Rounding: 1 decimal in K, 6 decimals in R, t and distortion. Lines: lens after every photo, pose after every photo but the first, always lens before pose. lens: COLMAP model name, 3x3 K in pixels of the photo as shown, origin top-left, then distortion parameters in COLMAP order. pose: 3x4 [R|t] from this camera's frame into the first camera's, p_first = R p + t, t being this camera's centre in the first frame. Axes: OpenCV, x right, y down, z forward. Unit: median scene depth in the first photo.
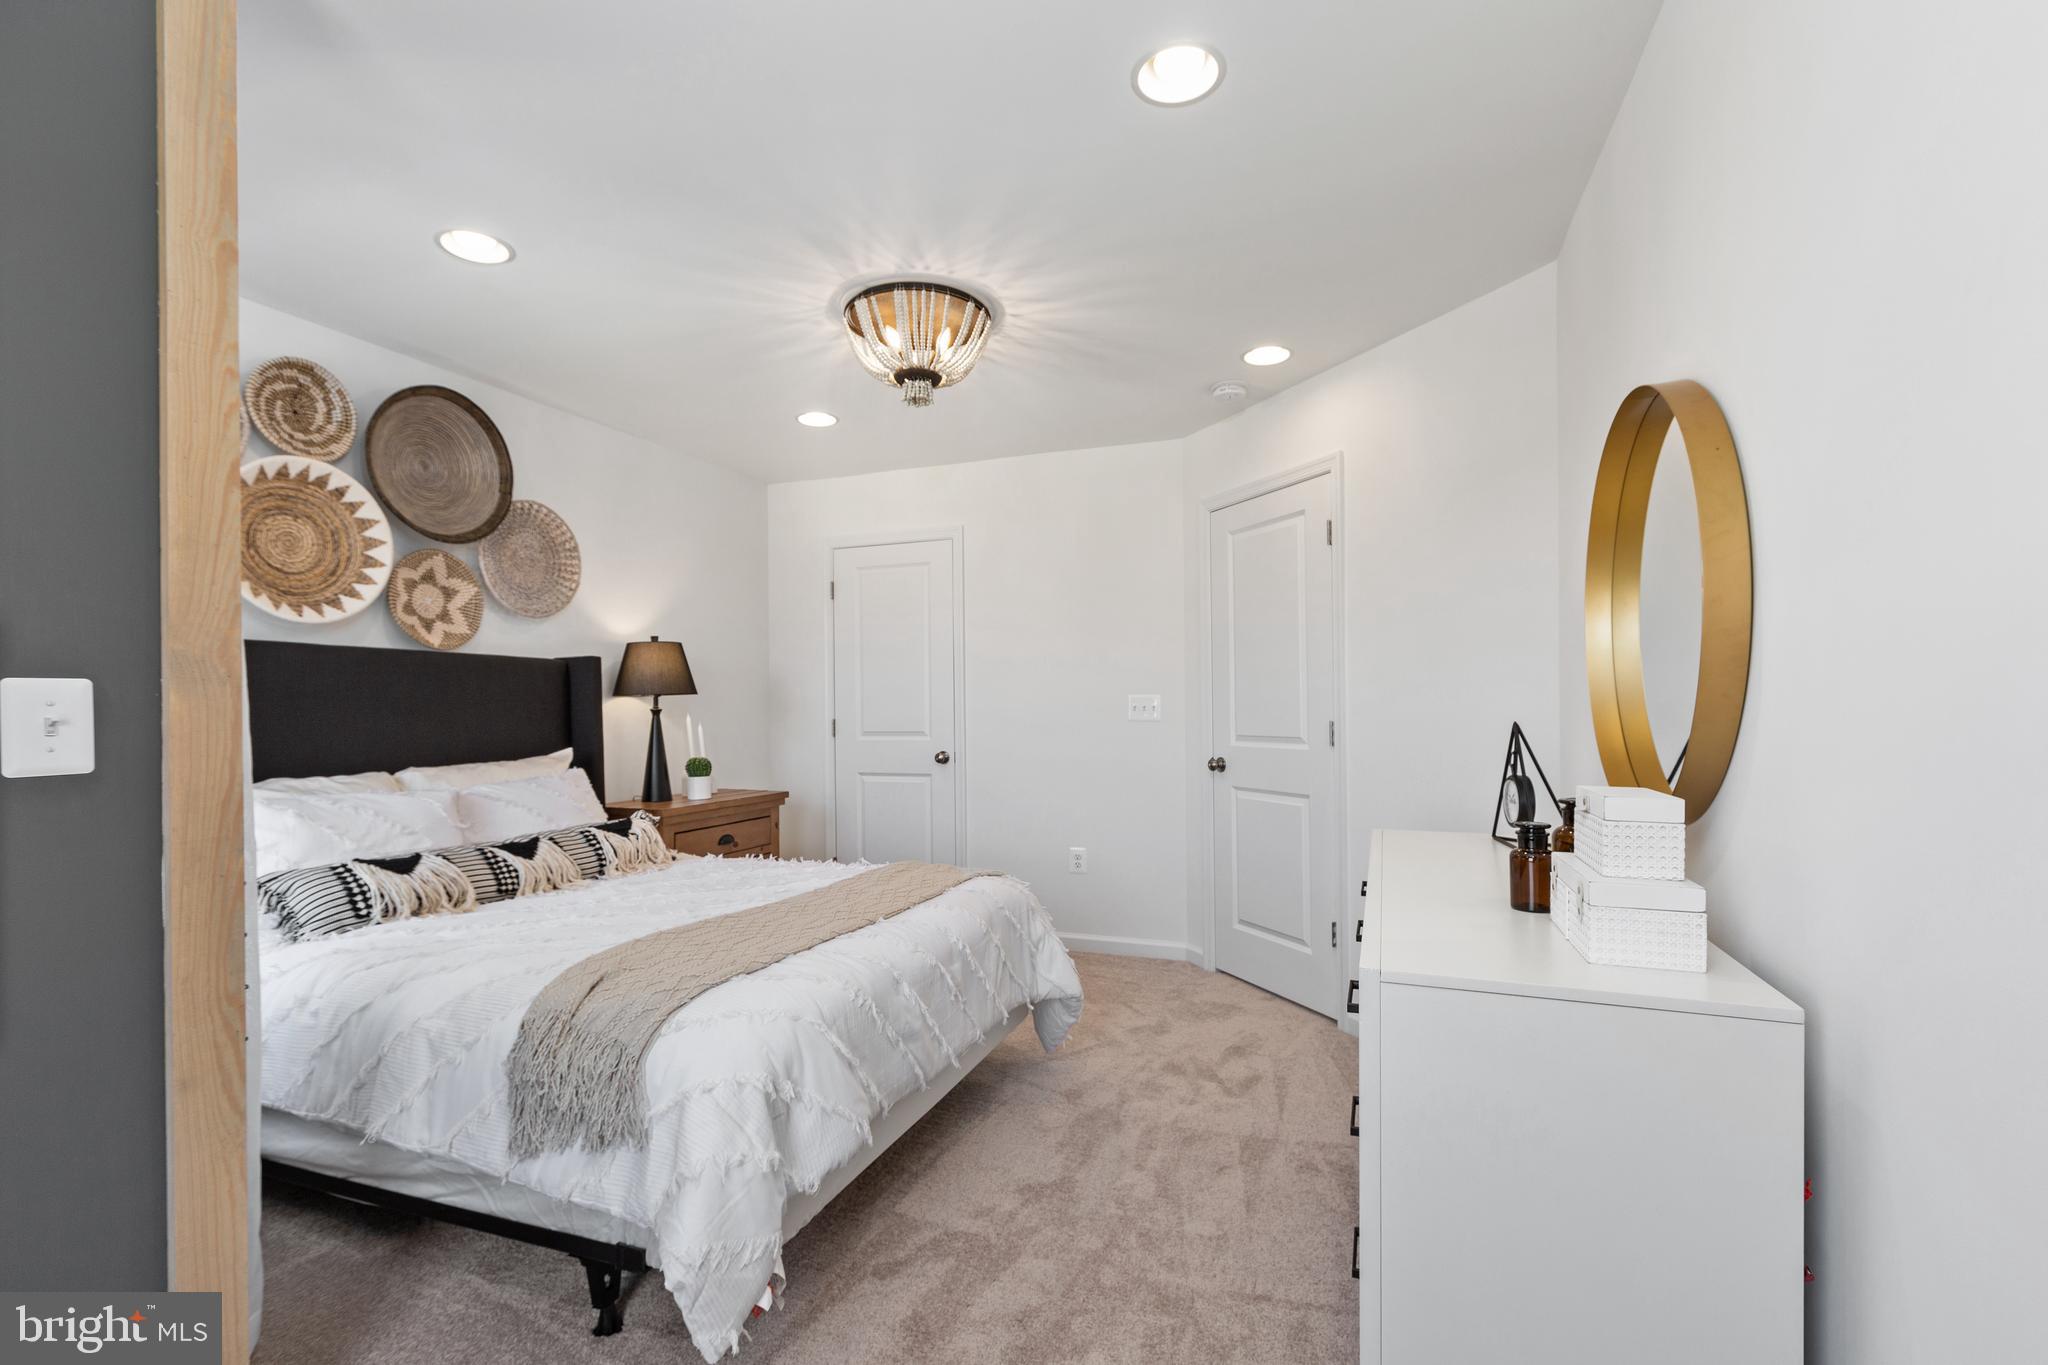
lens RADIAL K [[919.3, 0, 1025.0], [0, 919.3, 693.3], [0, 0, 1]] dist [-0.001393, -0.002196]
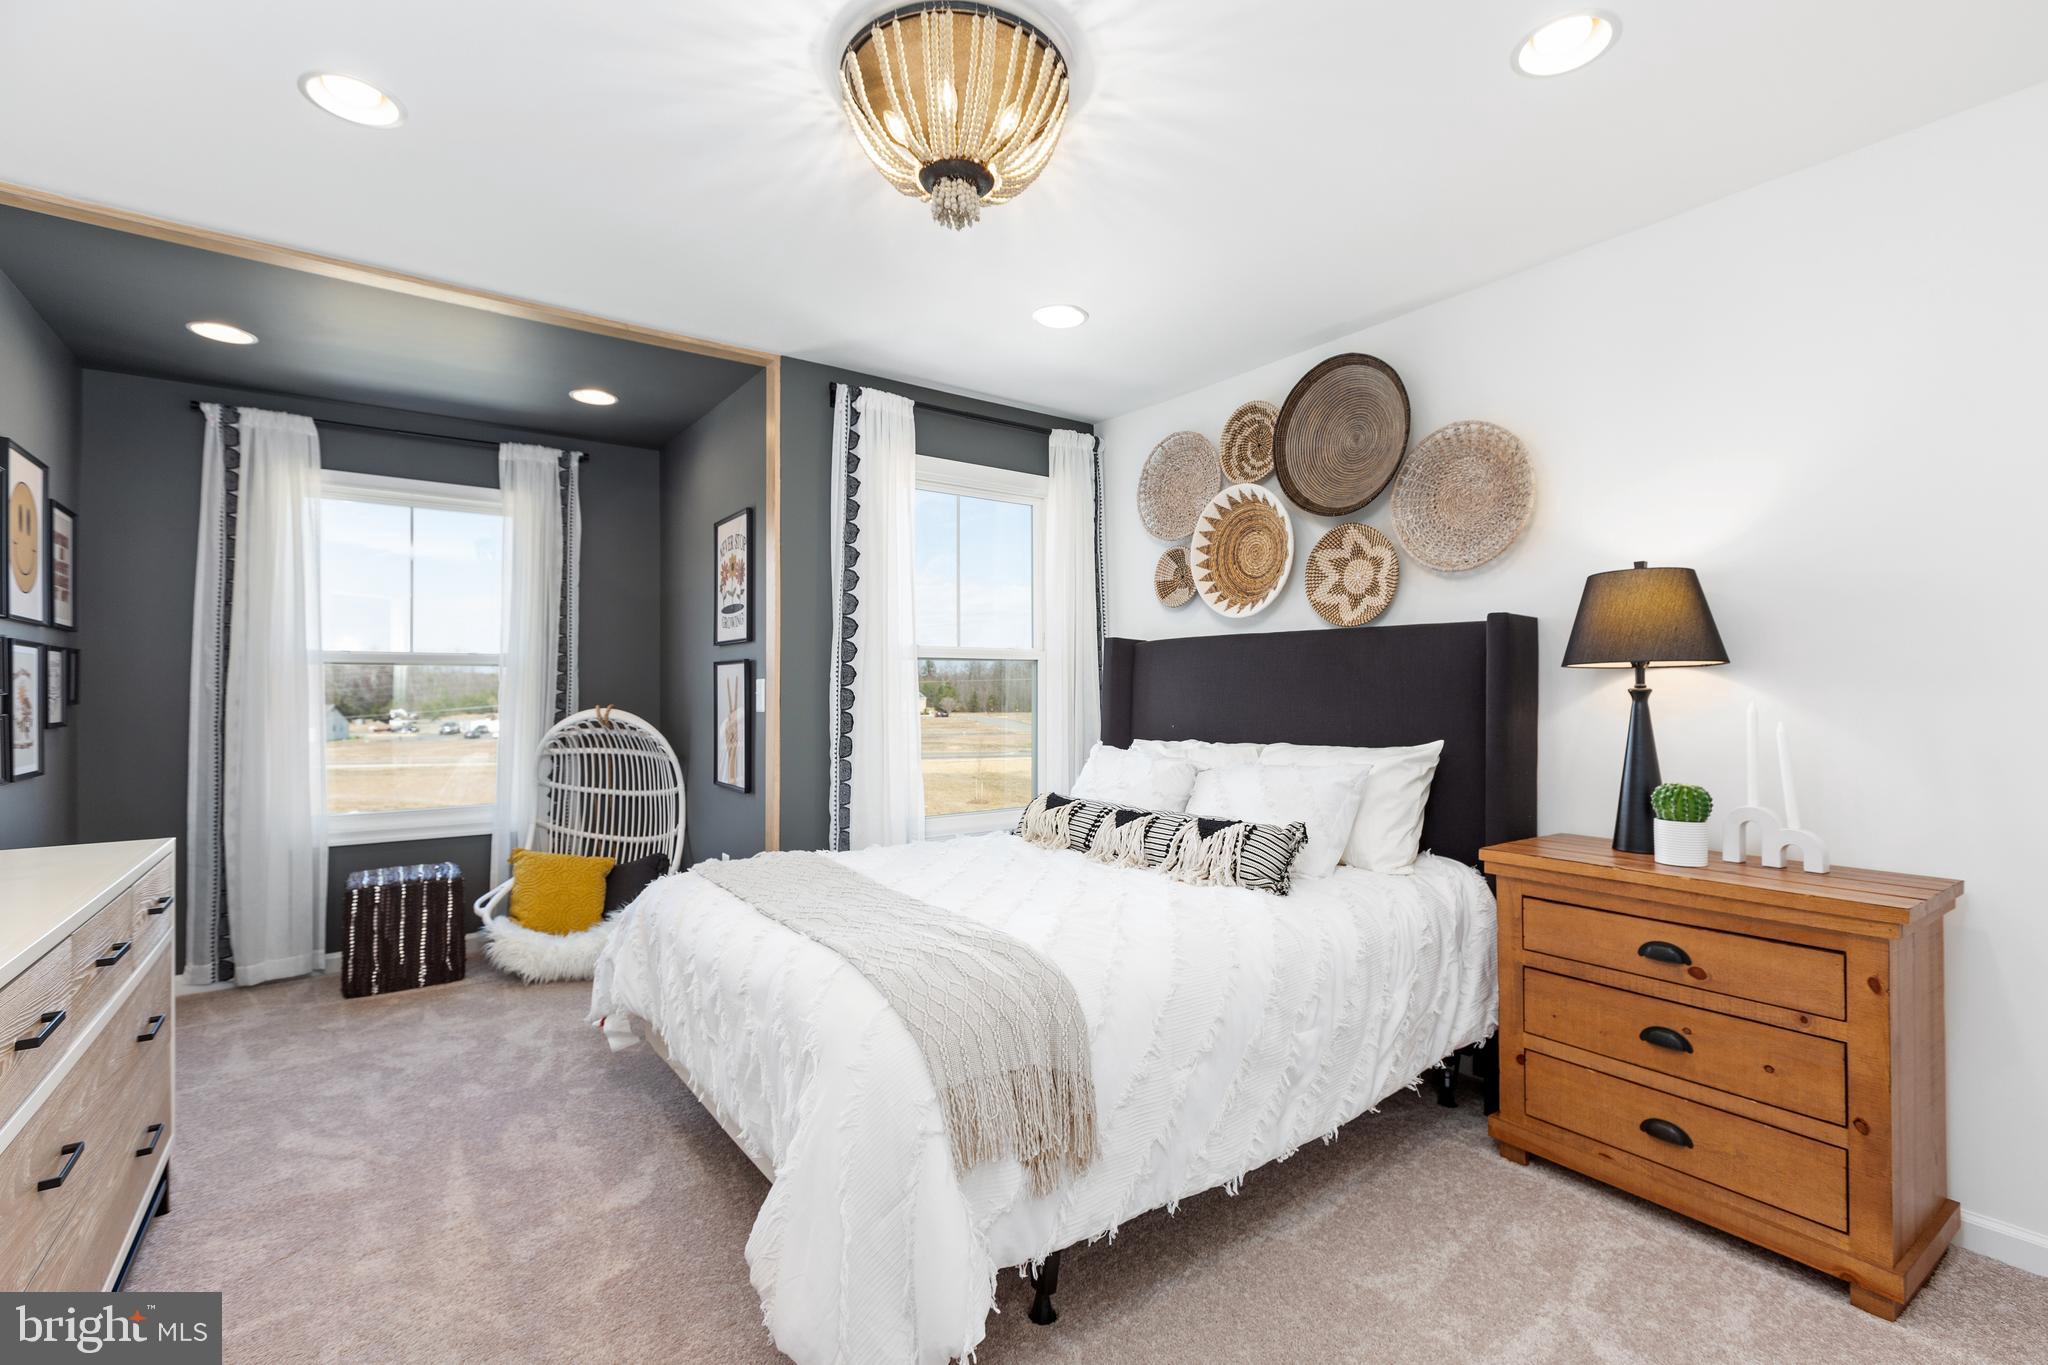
lens RADIAL K [[919.3, 0, 1021.7], [0, 919.3, 689.0], [0, 0, 1]] dist [-0.001393, -0.002196]
pose [[-0.561928, 0.000581, -0.827186, 0.346246], [0.008103, 0.999956, -0.004803, 0.019924], [0.827147, -0.009401, -0.561908, 1.226388]]
